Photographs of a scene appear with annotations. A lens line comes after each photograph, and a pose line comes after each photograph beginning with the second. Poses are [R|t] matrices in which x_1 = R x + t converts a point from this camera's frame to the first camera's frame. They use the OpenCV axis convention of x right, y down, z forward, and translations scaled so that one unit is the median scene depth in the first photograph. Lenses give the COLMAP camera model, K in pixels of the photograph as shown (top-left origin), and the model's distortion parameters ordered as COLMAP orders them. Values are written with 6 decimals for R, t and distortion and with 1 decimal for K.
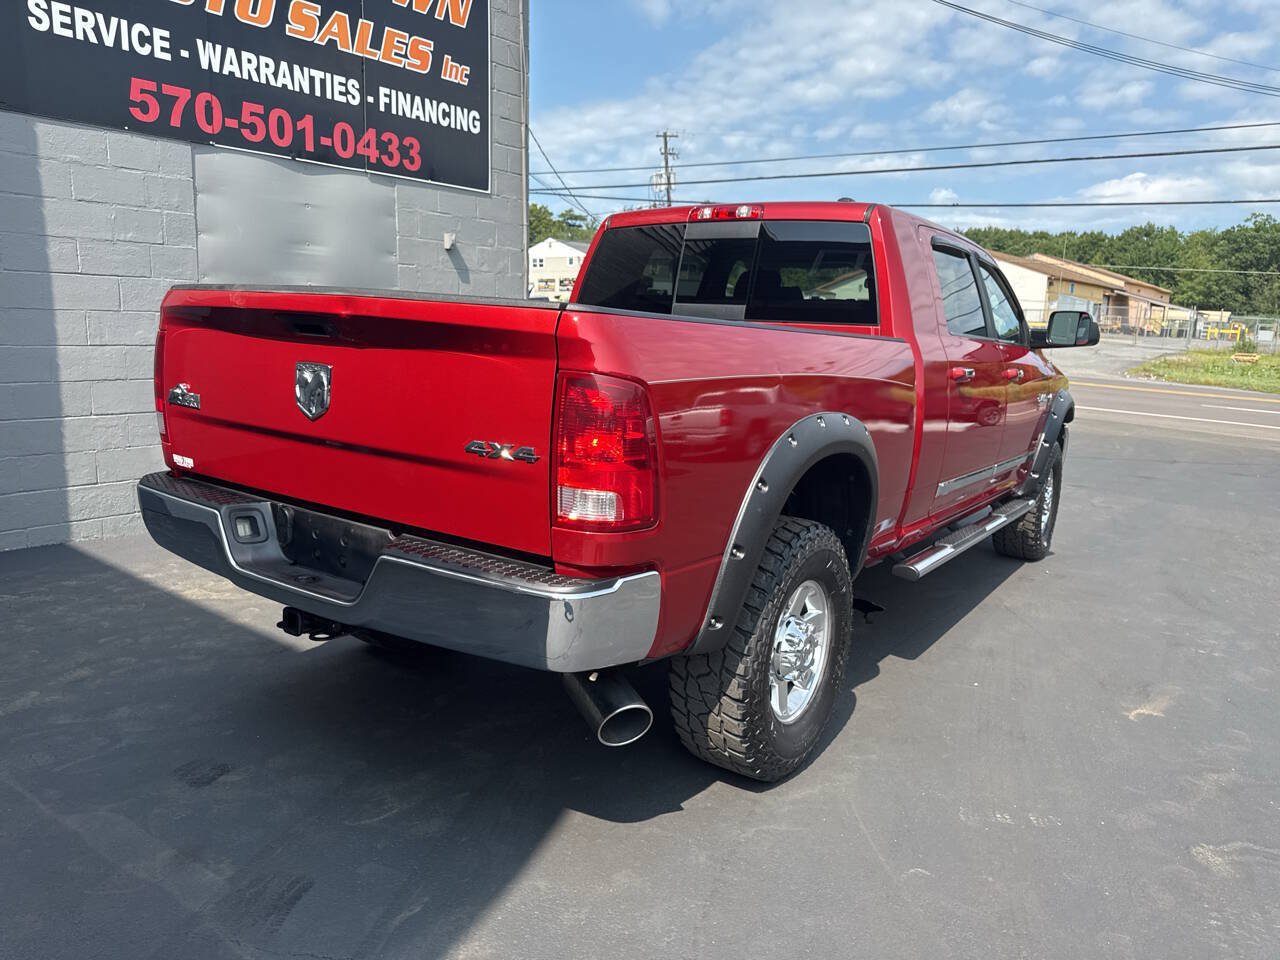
lens RADIAL K [[984.0, 0, 644.3], [0, 984.0, 516.3], [0, 0, 1]] dist [0.002495, -0.001350]
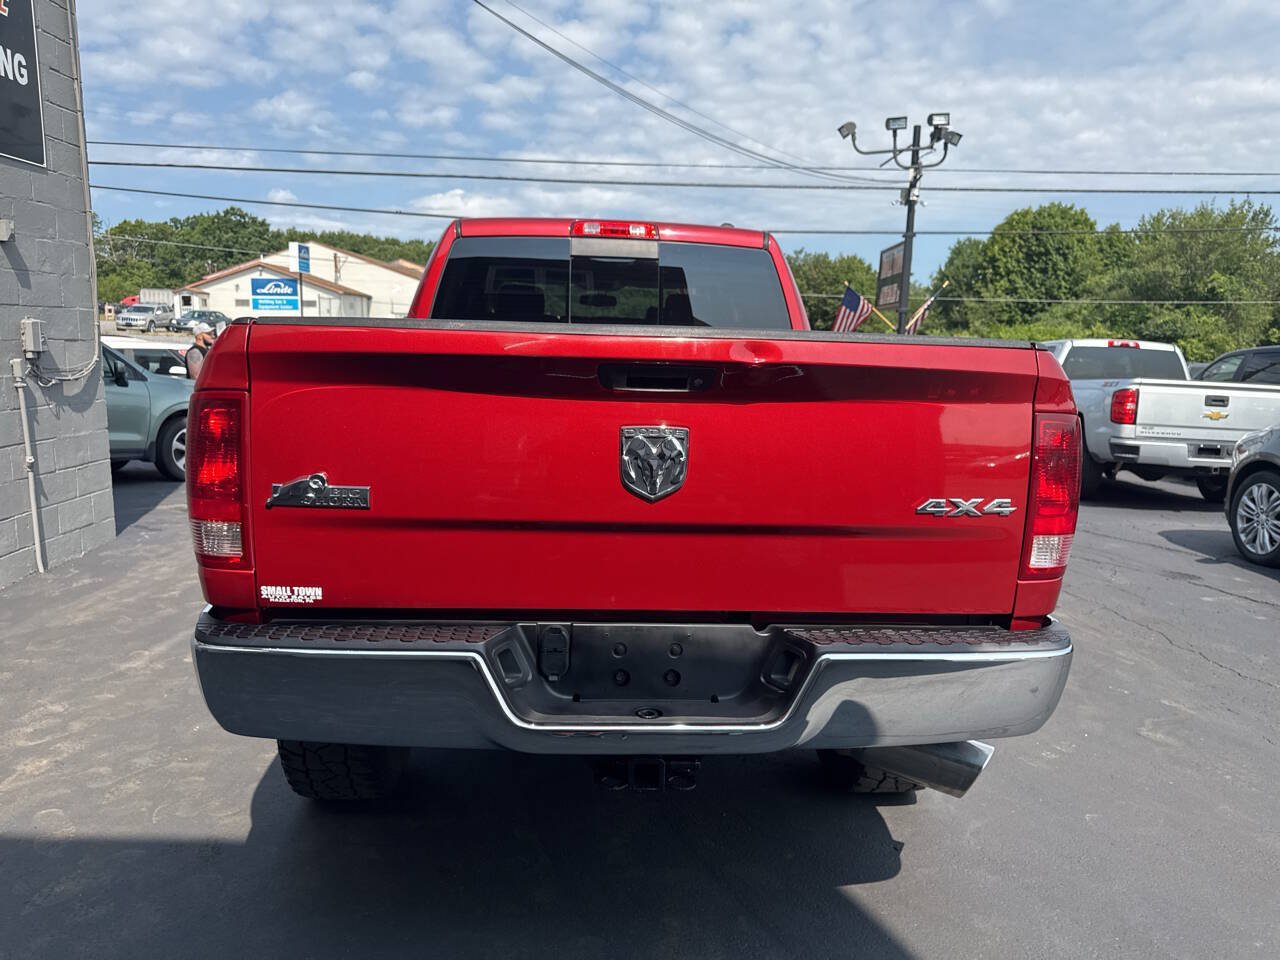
lens RADIAL K [[973.1, 0, 633.7], [0, 973.1, 503.3], [0, 0, 1]] dist [0.002705, -0.008334]
pose [[0.764904, -0.122263, 0.632434, -0.338457], [0.128236, 0.991072, 0.036499, -0.051077], [-0.631251, 0.053182, 0.773753, 0.179438]]
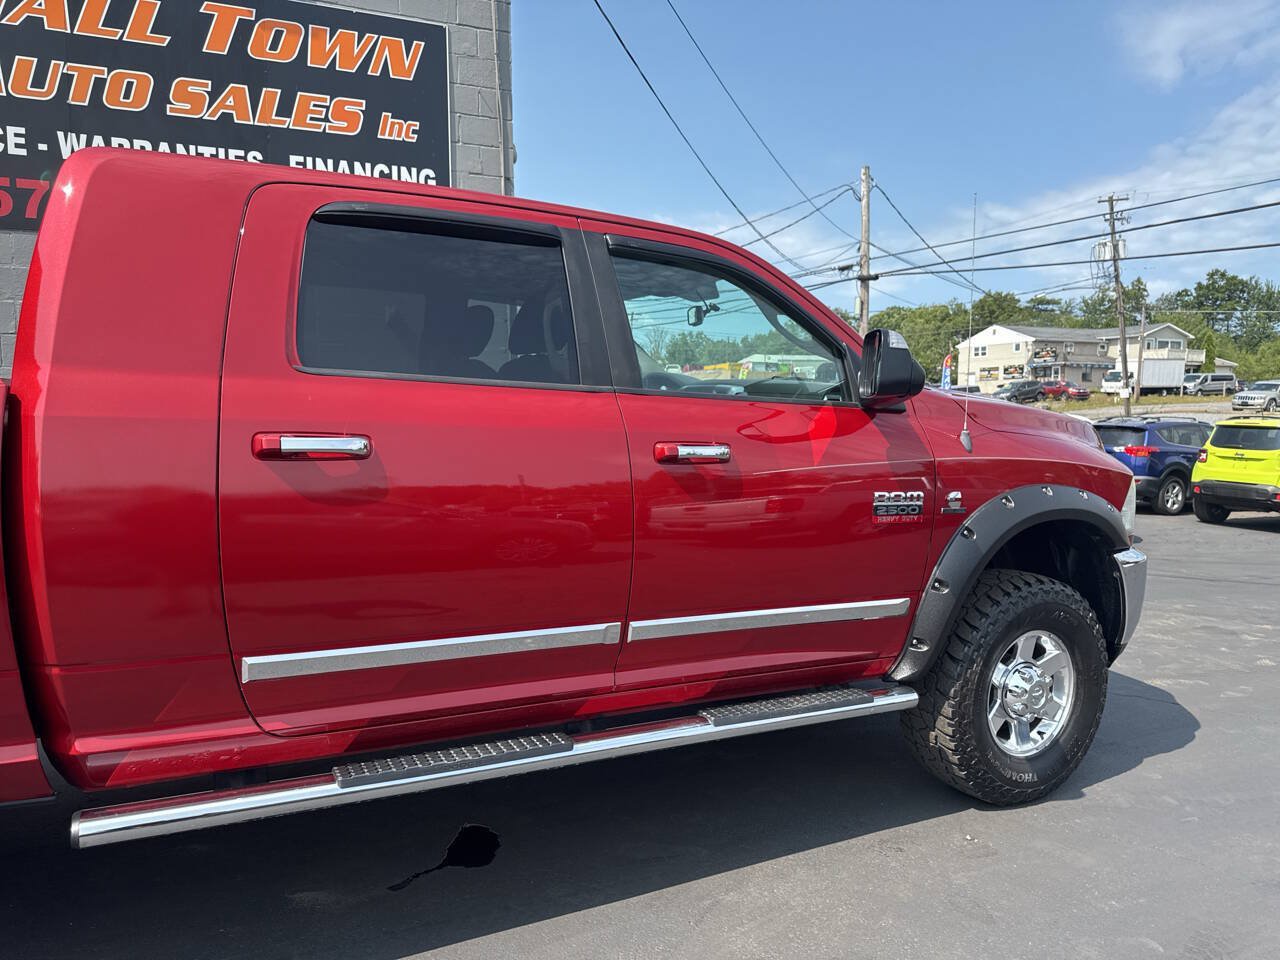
lens RADIAL K [[966.5, 0, 639.3], [0, 966.5, 499.9], [0, 0, 1]] dist [0.008061, -0.004837]
pose [[0.871706, 0.007864, -0.489966, 0.444335], [-0.063037, 0.993363, -0.096207, -0.047499], [0.485958, 0.114750, 0.866416, 0.394203]]
